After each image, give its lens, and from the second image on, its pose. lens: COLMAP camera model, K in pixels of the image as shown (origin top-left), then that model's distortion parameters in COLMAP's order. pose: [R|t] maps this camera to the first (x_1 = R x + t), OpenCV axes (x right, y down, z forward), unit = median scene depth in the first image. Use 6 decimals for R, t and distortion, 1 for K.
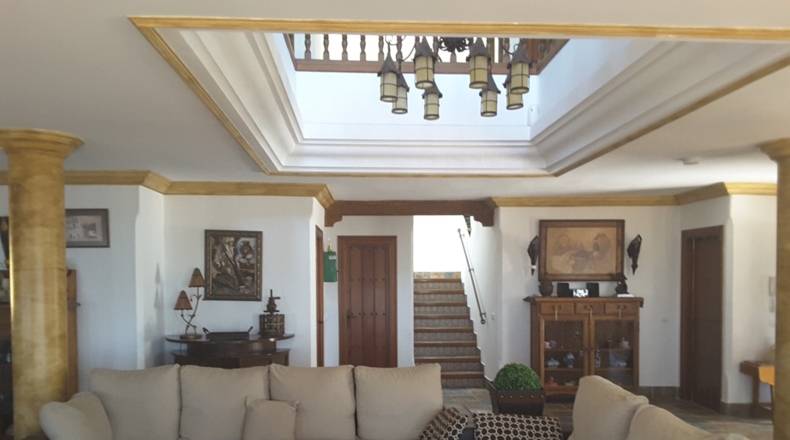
lens RADIAL K [[627.6, 0, 392.1], [0, 627.6, 293.9], [0, 0, 1]] dist [0.109019, -0.167352]
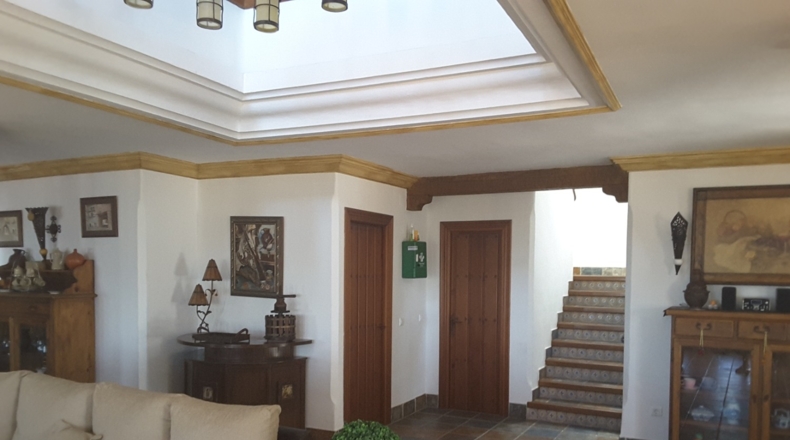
lens RADIAL K [[627.6, 0, 392.1], [0, 627.6, 293.9], [0, 0, 1]] dist [0.109019, -0.167352]
pose [[0.869812, 0.034022, -0.492209, 0.343589], [-0.029347, 0.999421, 0.017219, -0.014334], [0.492510, -0.000533, 0.870306, 0.335988]]
